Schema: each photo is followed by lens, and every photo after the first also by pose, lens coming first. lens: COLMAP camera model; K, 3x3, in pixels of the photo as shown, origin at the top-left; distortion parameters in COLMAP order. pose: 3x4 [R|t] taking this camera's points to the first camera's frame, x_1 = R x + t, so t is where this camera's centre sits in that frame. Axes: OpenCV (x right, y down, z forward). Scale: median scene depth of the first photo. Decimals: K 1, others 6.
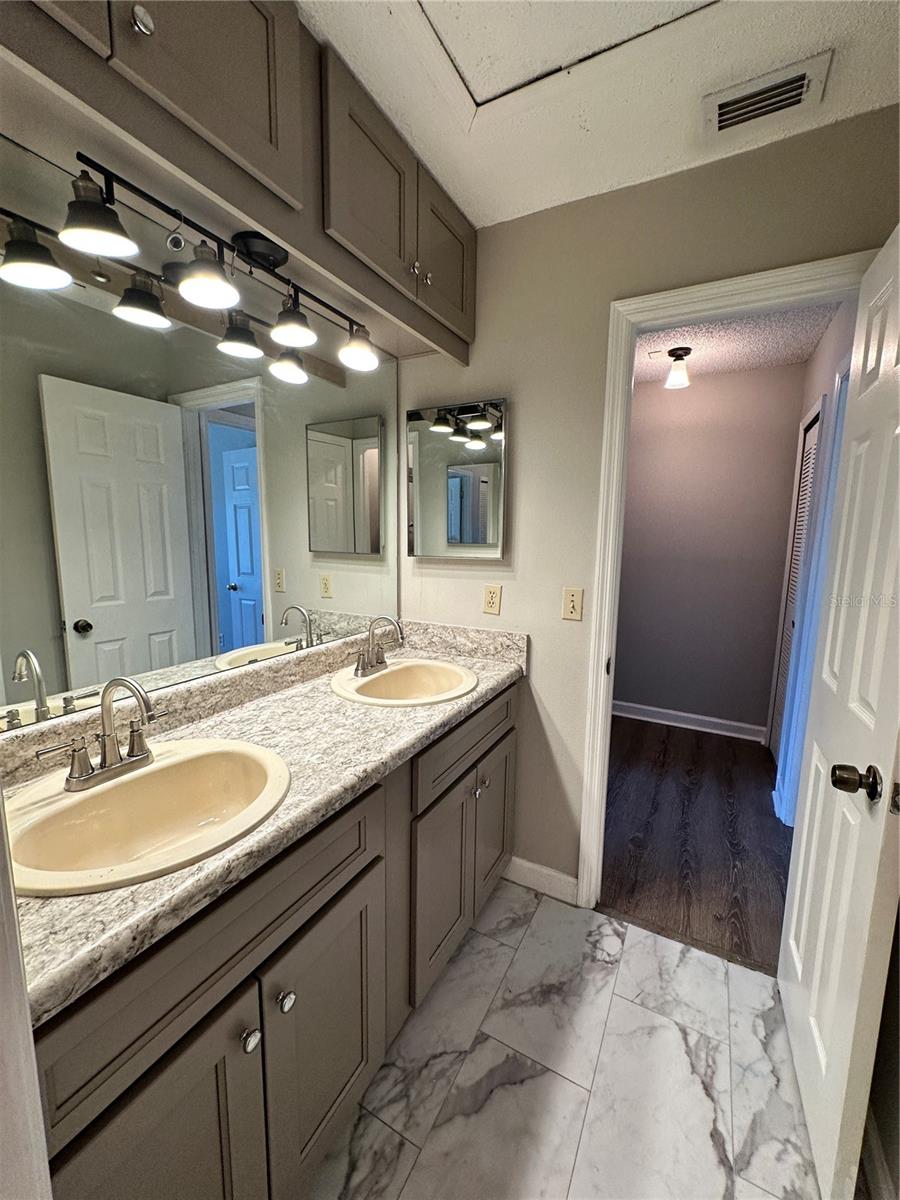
lens RADIAL K [[479.2, 0, 450.0], [0, 479.2, 600.0], [0, 0, 1]] dist [-0.001818, 0.000290]
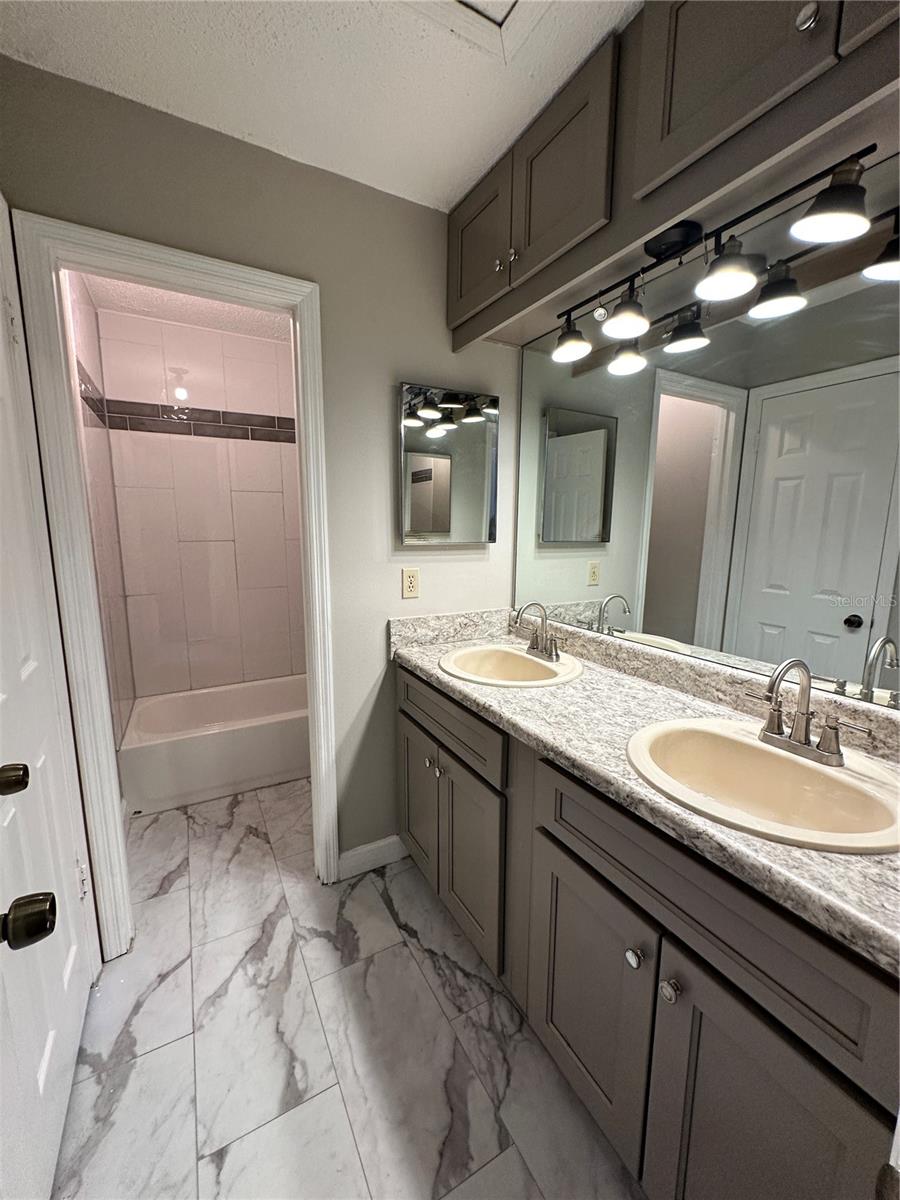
lens RADIAL K [[479.2, 0, 450.0], [0, 479.2, 600.0], [0, 0, 1]] dist [-0.001818, 0.000290]
pose [[-0.532048, 0.113440, -0.839080, 0.738896], [-0.132240, 0.967691, 0.214679, -0.140102], [0.836324, 0.225180, -0.499857, 1.200637]]
